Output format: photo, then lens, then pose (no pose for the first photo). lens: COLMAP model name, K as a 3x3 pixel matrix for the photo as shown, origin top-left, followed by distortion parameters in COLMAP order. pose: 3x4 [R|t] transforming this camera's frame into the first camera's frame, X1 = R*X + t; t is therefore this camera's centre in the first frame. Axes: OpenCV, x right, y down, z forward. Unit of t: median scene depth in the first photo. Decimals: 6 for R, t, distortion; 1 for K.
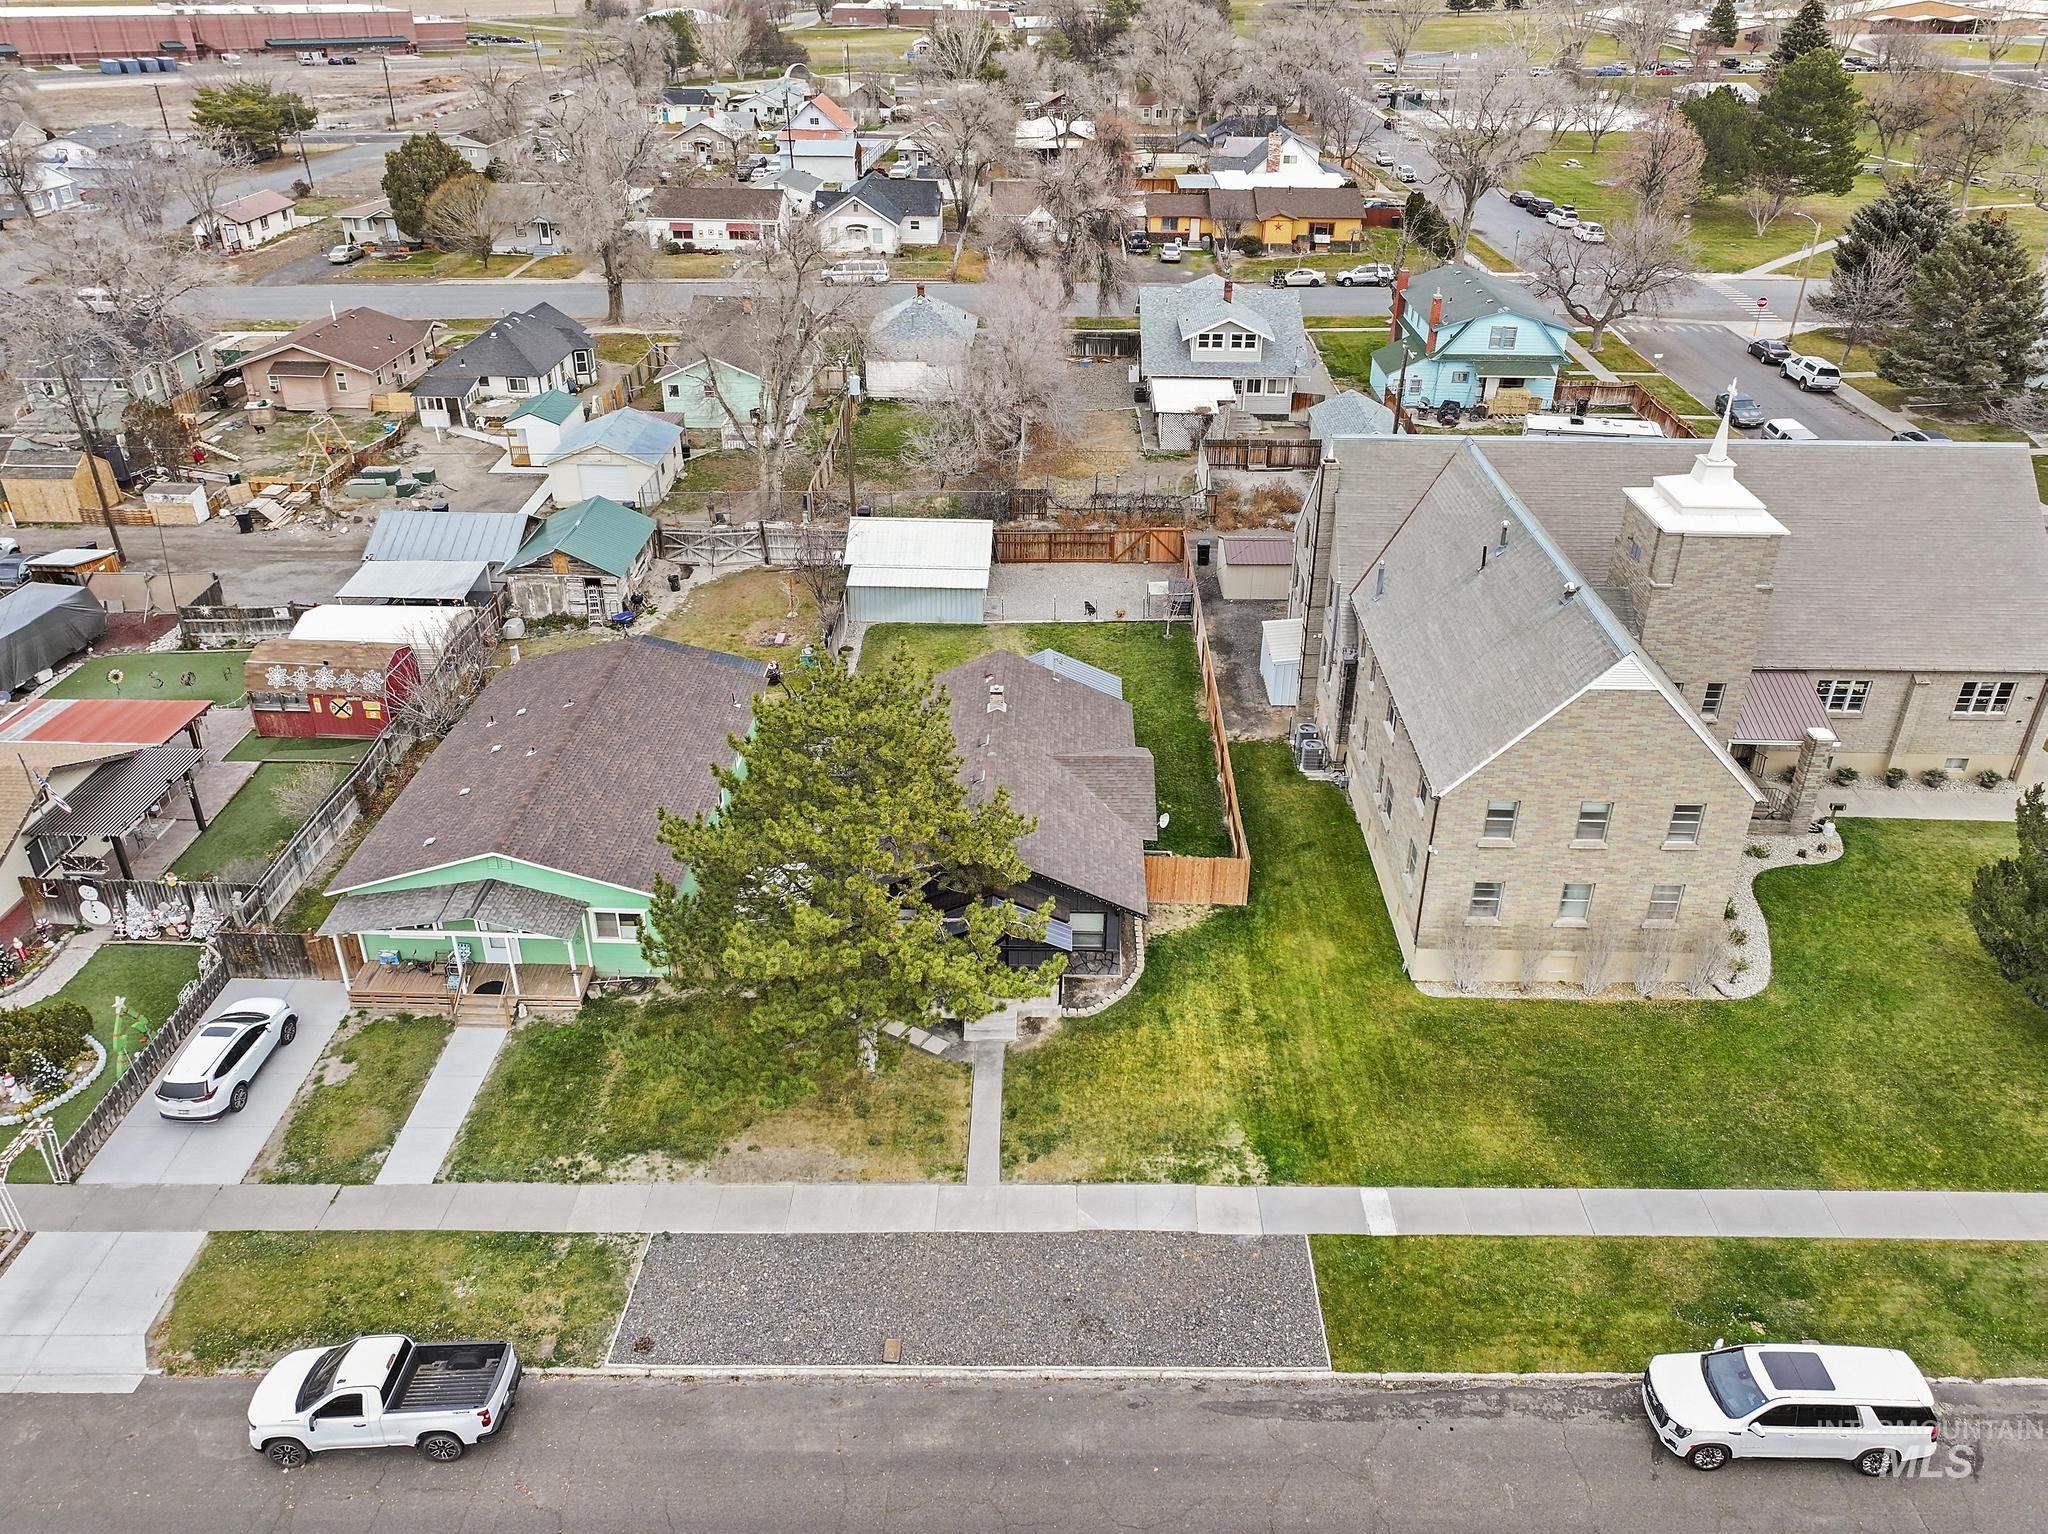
lens RADIAL K [[1465.2, 0, 1064.0], [0, 1465.2, 714.7], [0, 0, 1]] dist [0.012108, -0.002560]
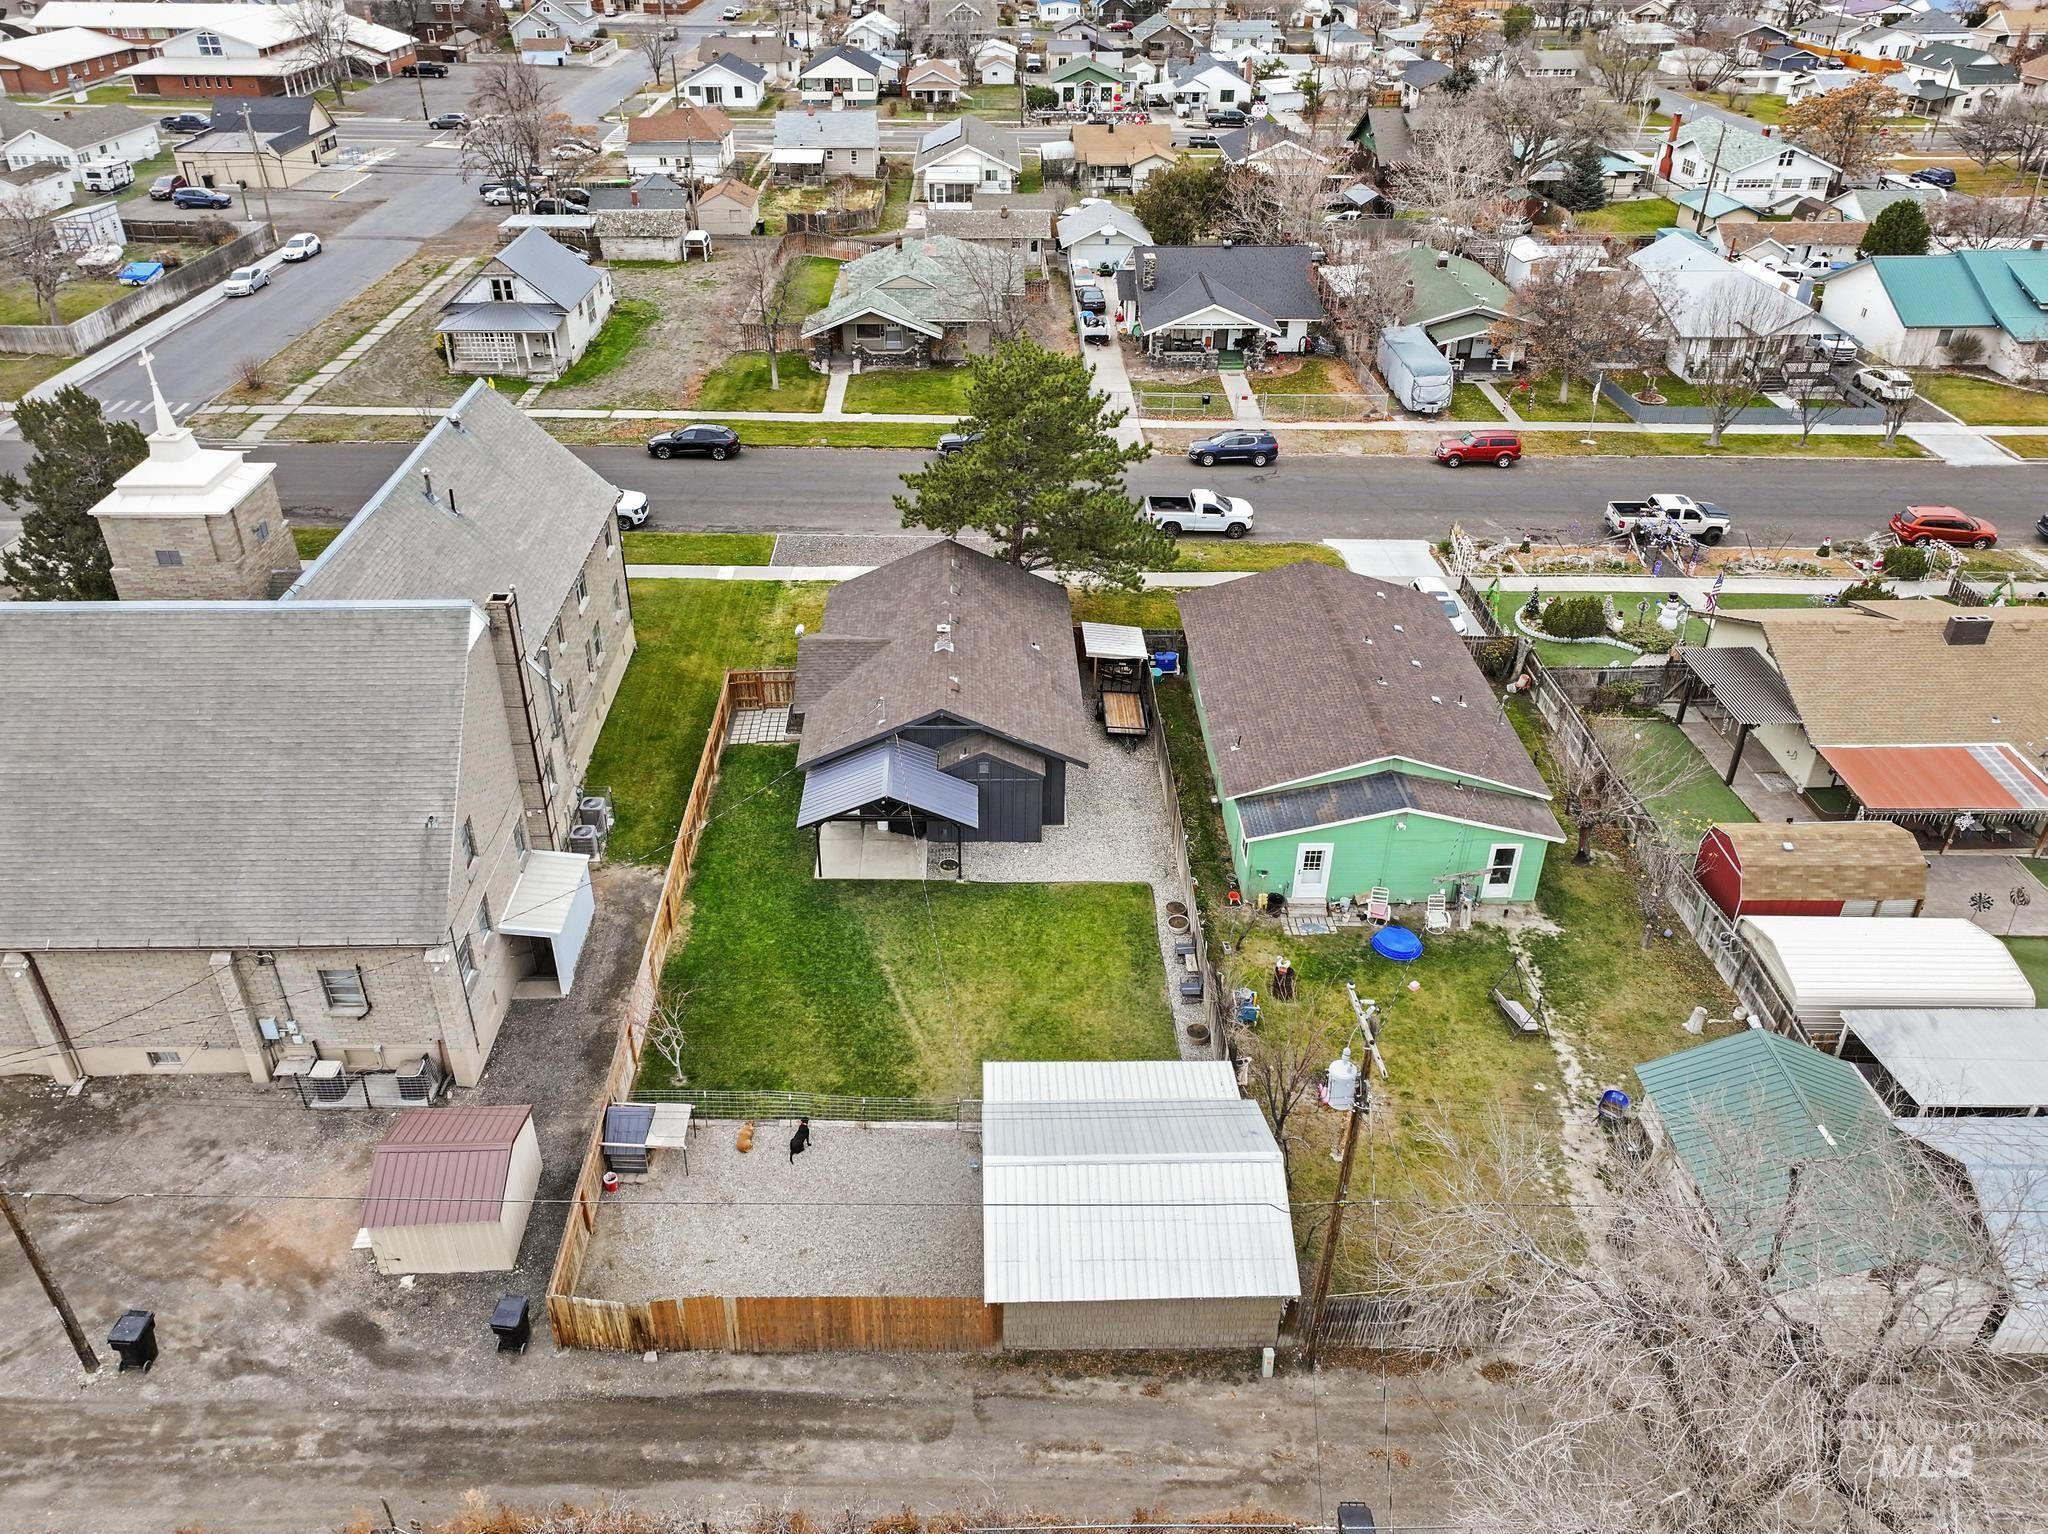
lens RADIAL K [[1465.2, 0, 986.9], [0, 1465.2, 732.4], [0, 0, 1]] dist [0.012108, -0.002560]
pose [[-0.999738, -0.004008, -0.022556, -0.055691], [-0.021512, 0.502838, 0.864113, -0.900909], [0.007879, 0.864371, -0.502792, 1.647806]]
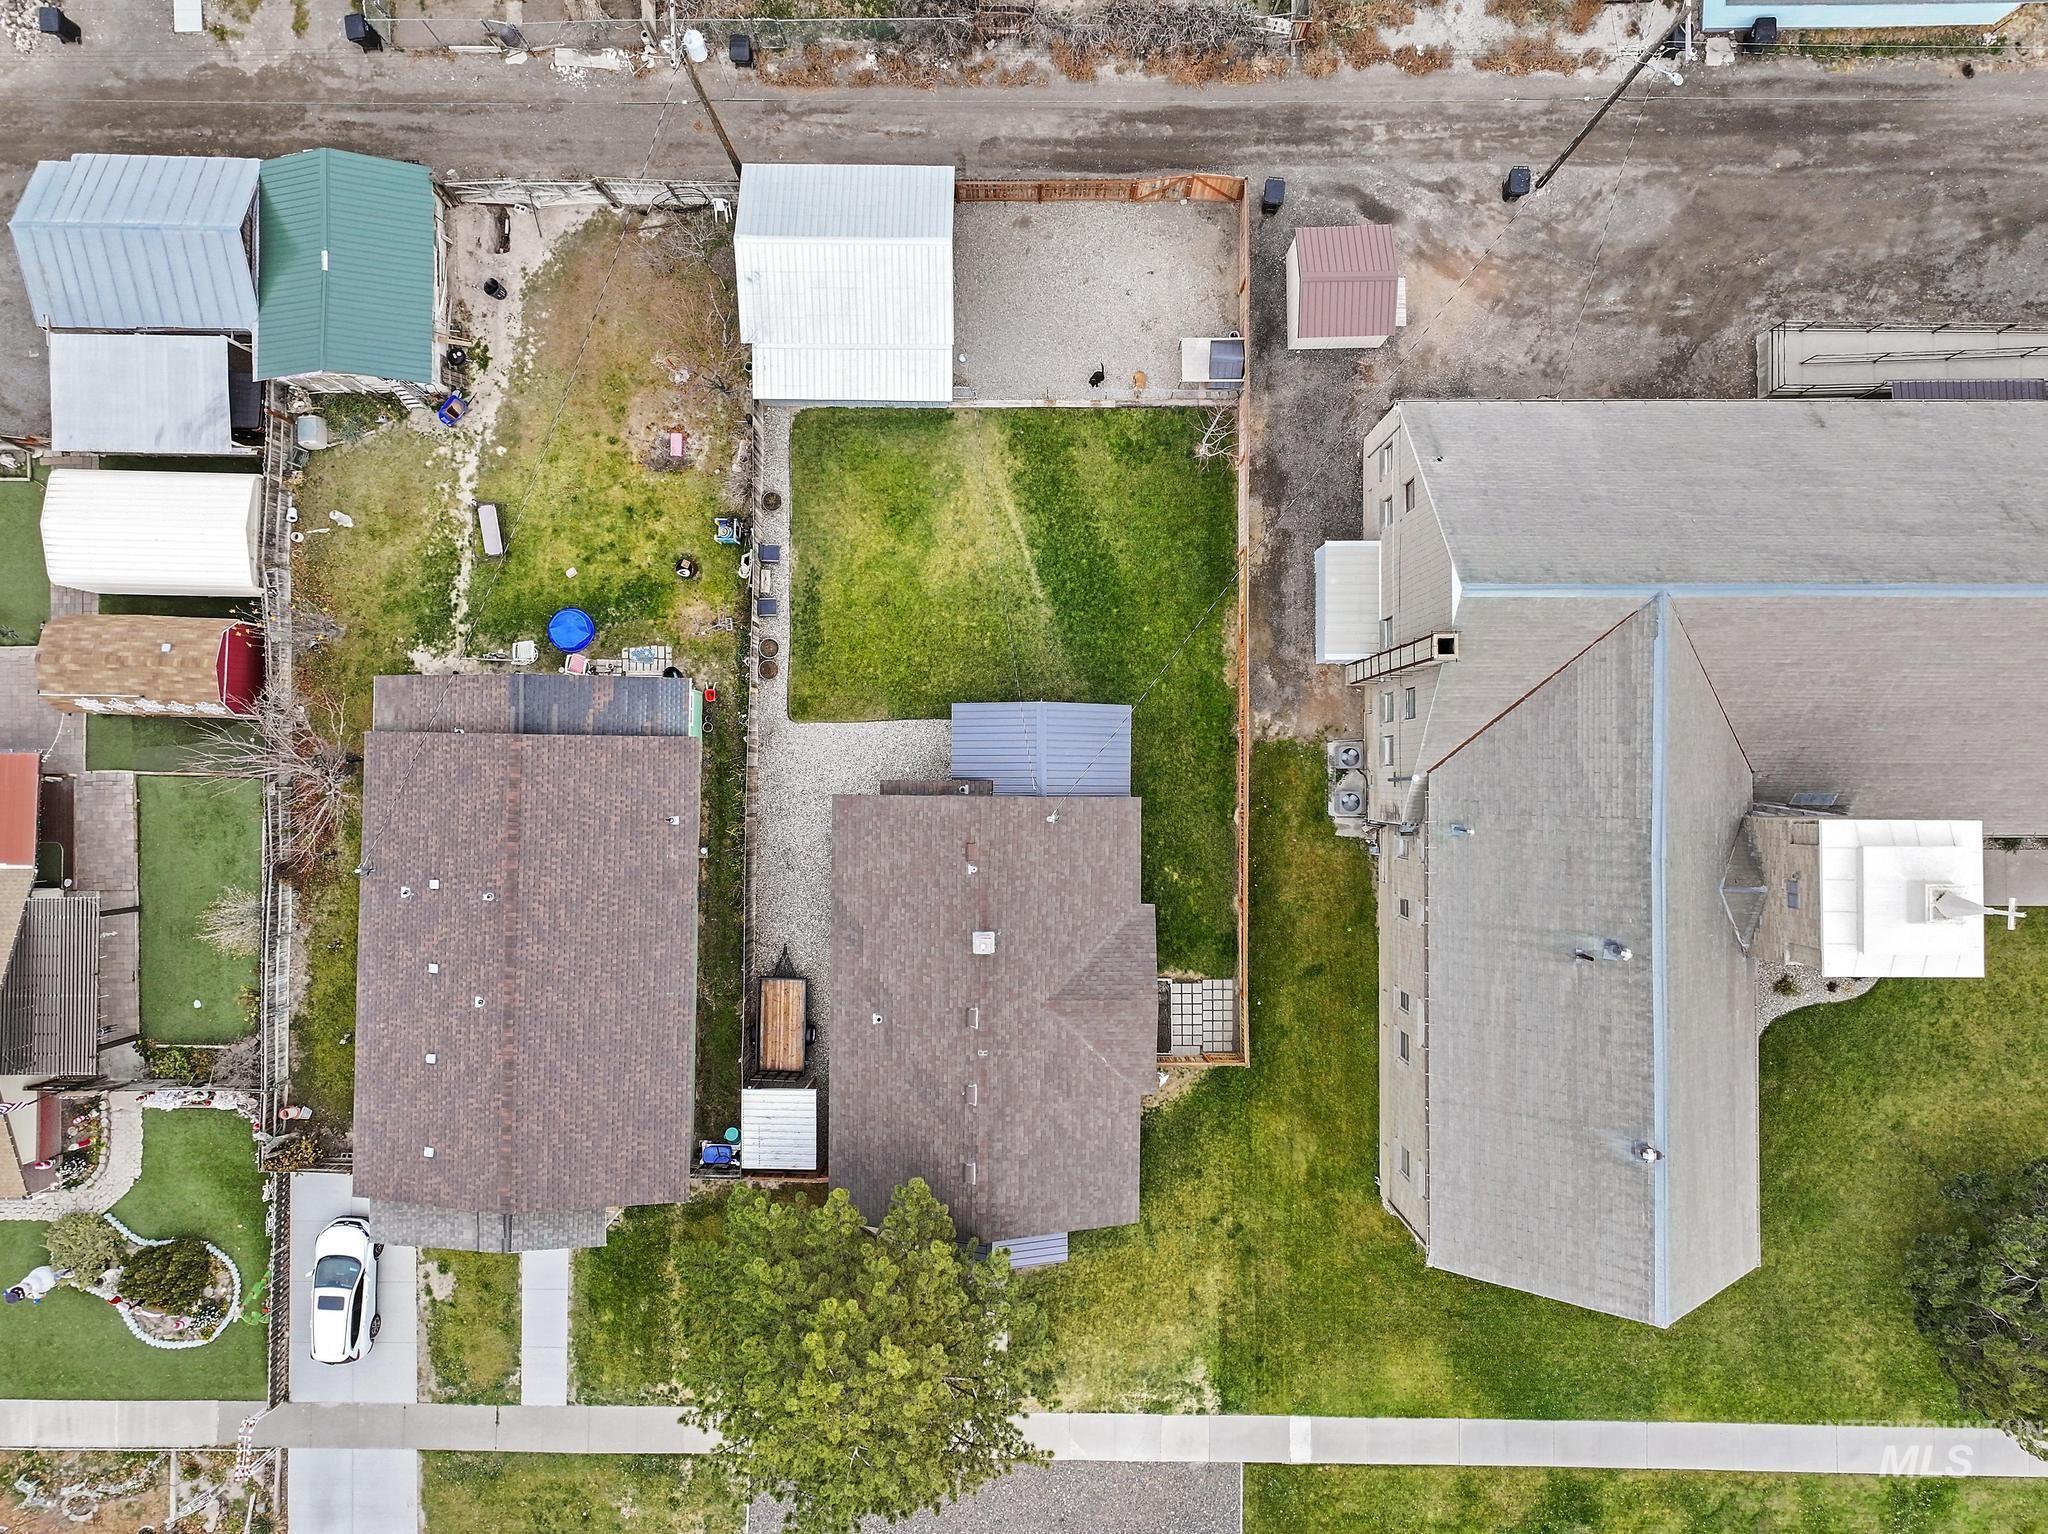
lens RADIAL K [[1465.2, 0, 1038.0], [0, 1465.2, 778.7], [0, 0, 1]] dist [0.012108, -0.002560]
pose [[0.999952, -0.000154, -0.009839, -0.004893], [0.008671, 0.486404, 0.873691, -0.864038], [0.004651, -0.873734, 0.486382, 0.693971]]
